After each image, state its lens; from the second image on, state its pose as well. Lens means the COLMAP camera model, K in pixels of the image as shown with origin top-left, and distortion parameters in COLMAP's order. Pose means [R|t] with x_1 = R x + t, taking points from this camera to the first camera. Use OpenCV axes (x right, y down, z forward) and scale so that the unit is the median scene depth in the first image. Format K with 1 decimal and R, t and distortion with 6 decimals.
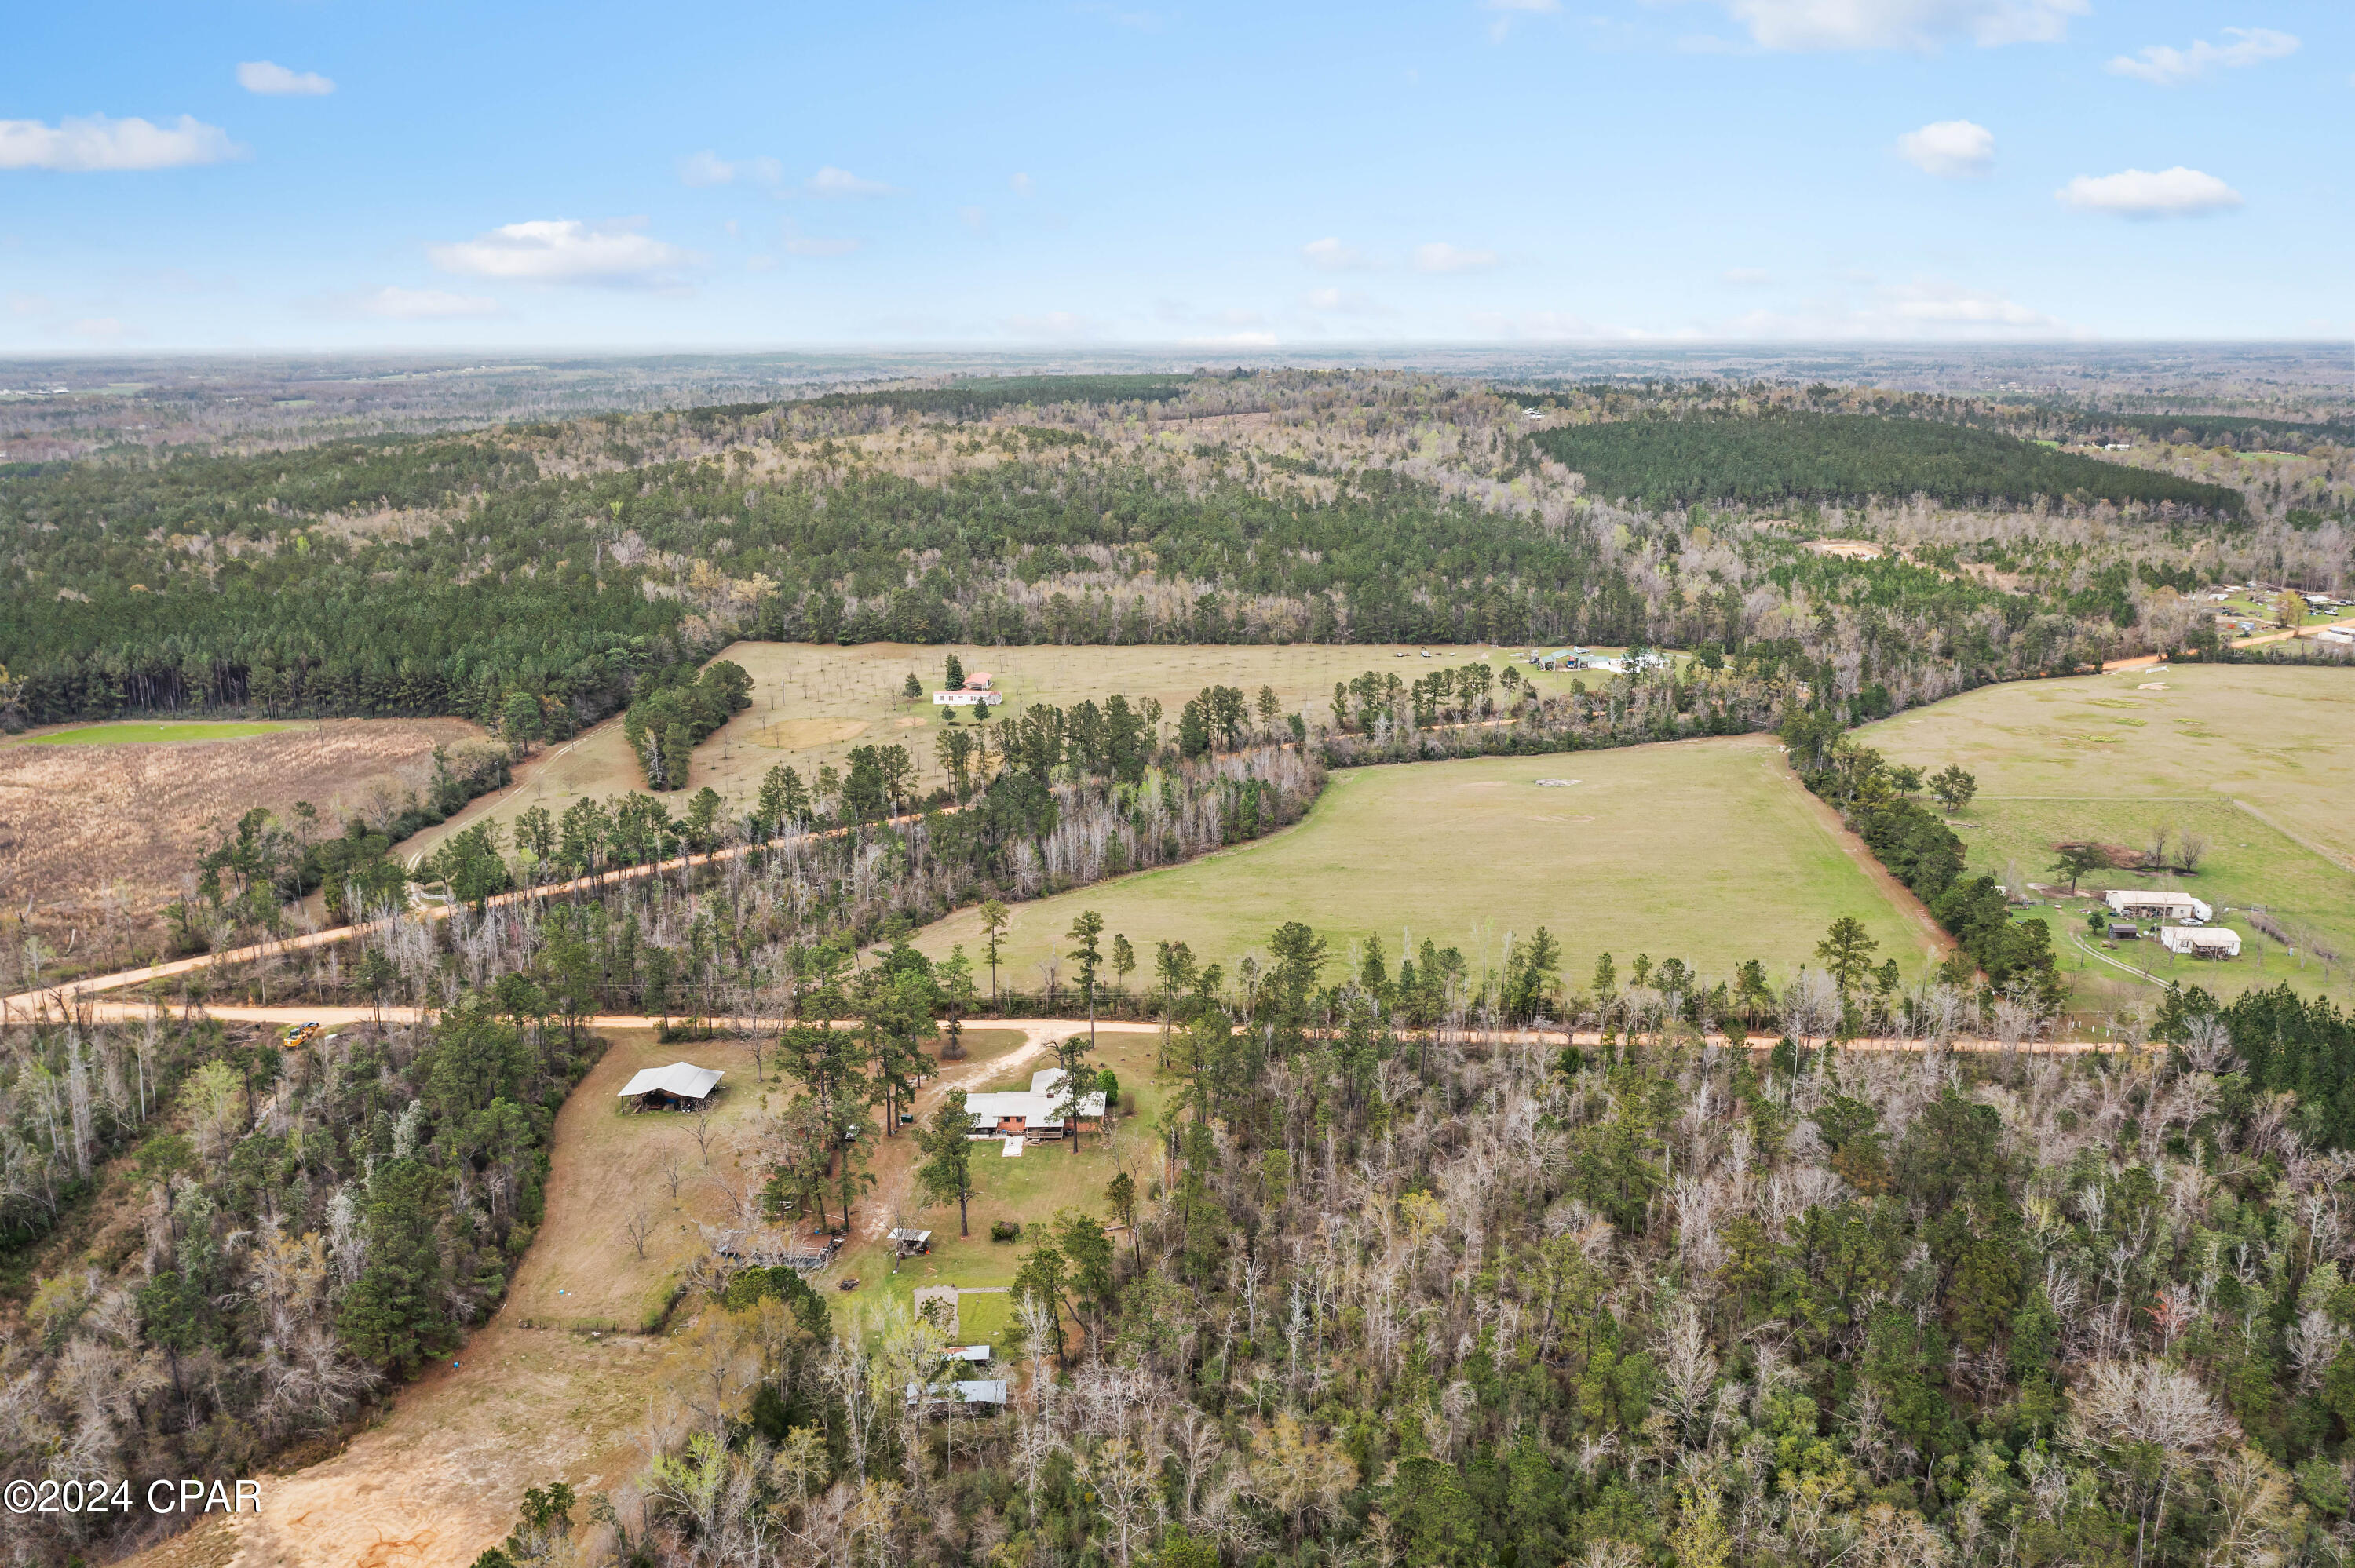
lens RADIAL K [[1898.4, 0, 1177.5], [0, 1898.4, 784.0], [0, 0, 1]] dist [-0.015206, -0.001219]
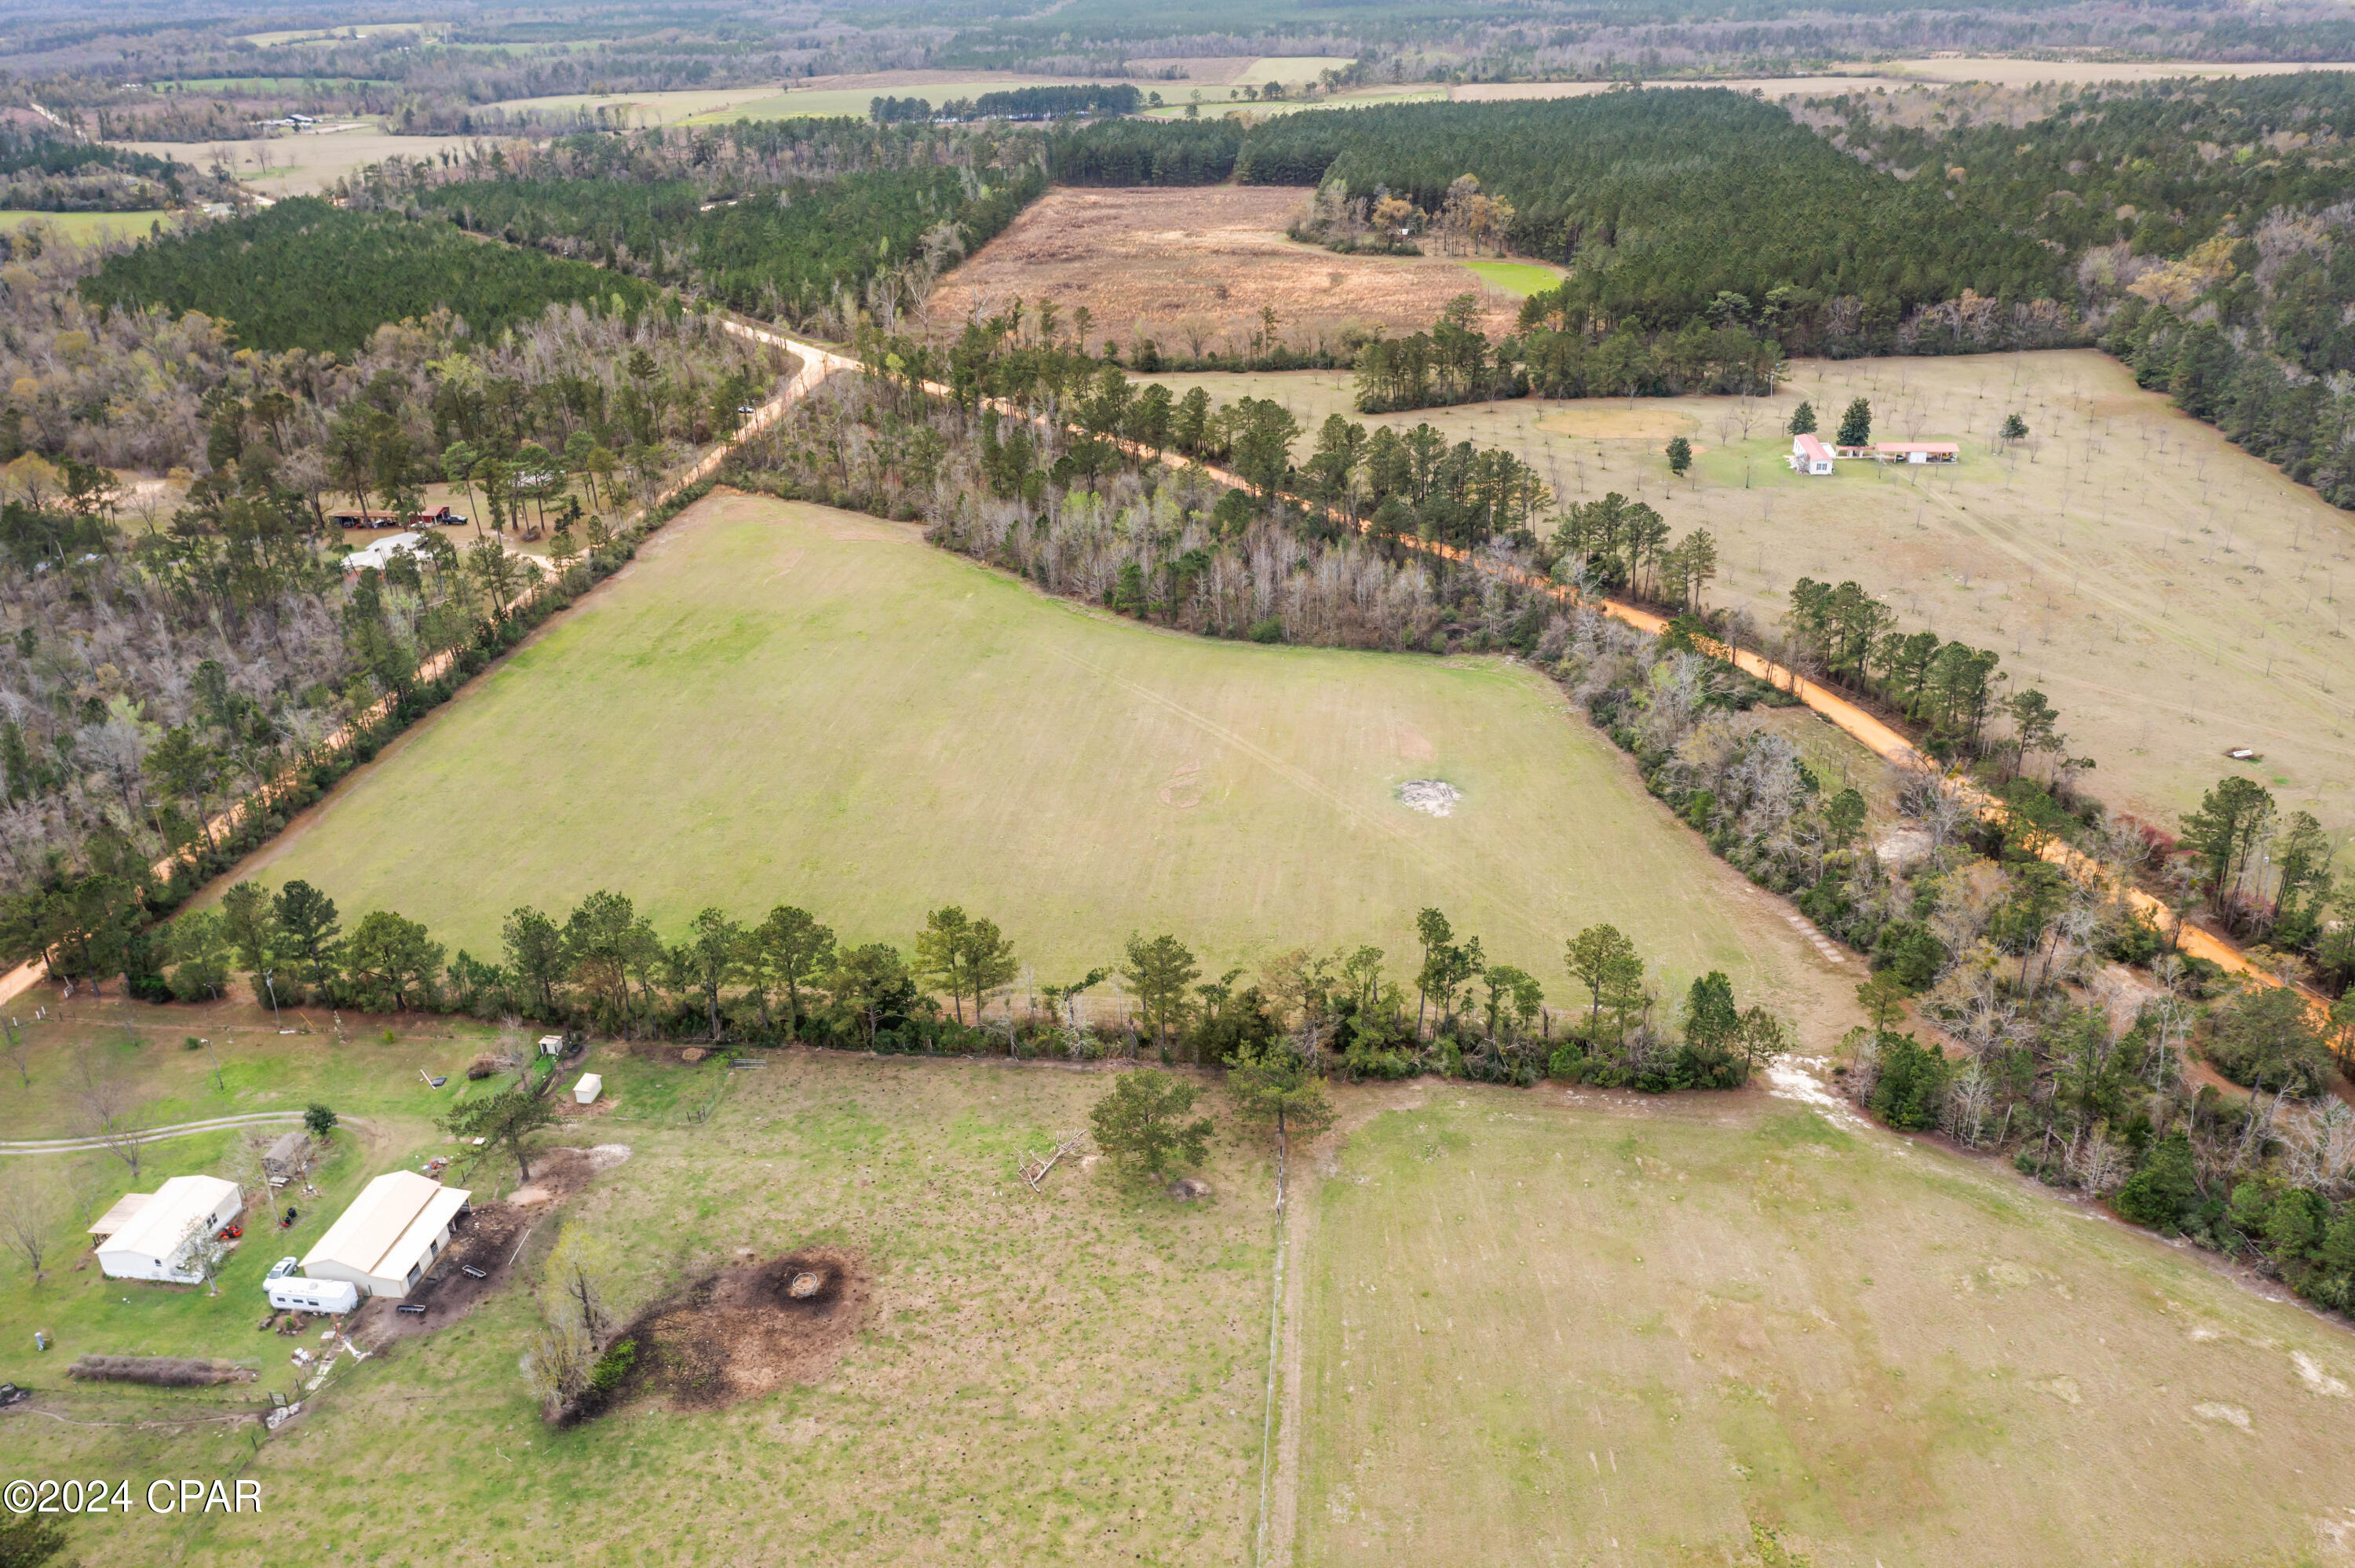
lens RADIAL K [[1898.4, 0, 1177.5], [0, 1898.4, 784.0], [0, 0, 1]] dist [-0.015206, -0.001219]
pose [[-0.039617, 0.423447, -0.905054, 0.579621], [-0.210583, 0.881884, 0.421824, -0.182394], [0.976773, 0.207300, 0.054233, 0.747417]]
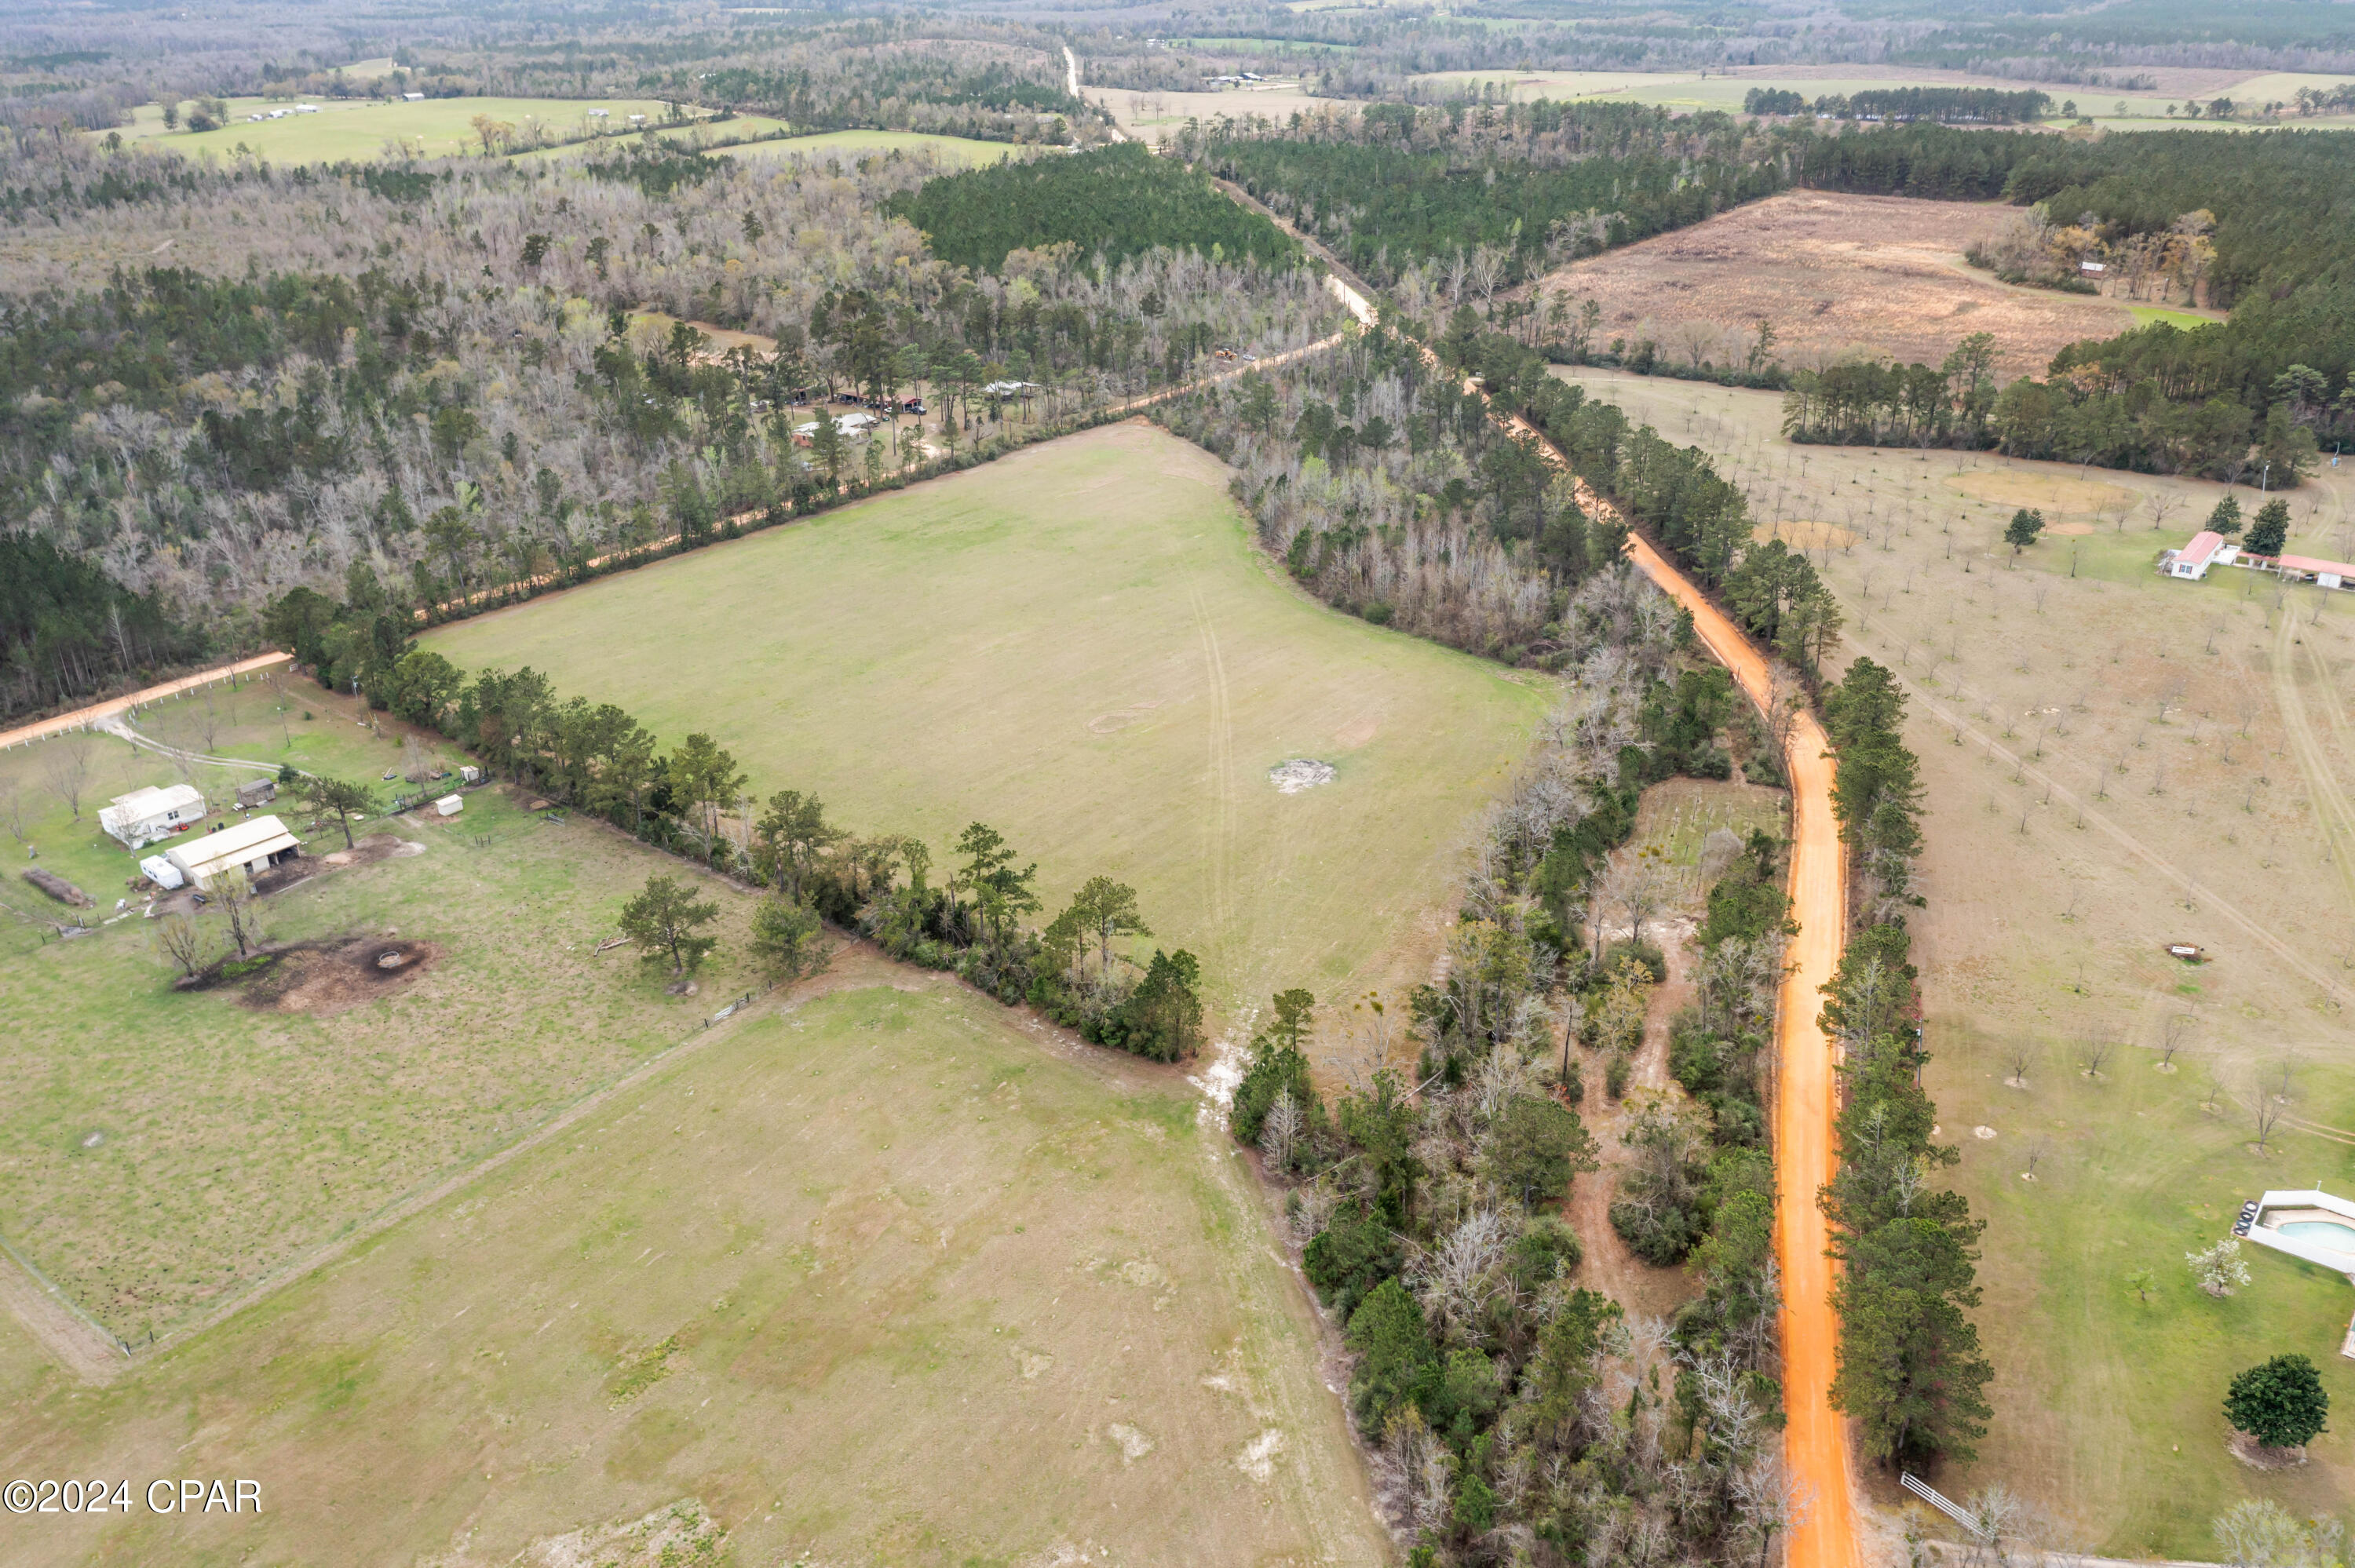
lens RADIAL K [[1898.4, 0, 1177.5], [0, 1898.4, 784.0], [0, 0, 1]] dist [-0.015206, -0.001219]
pose [[-0.563211, 0.355643, -0.745863, 0.530957], [-0.176024, 0.830284, 0.528815, -0.240135], [0.807347, 0.429124, -0.405023, 0.999446]]
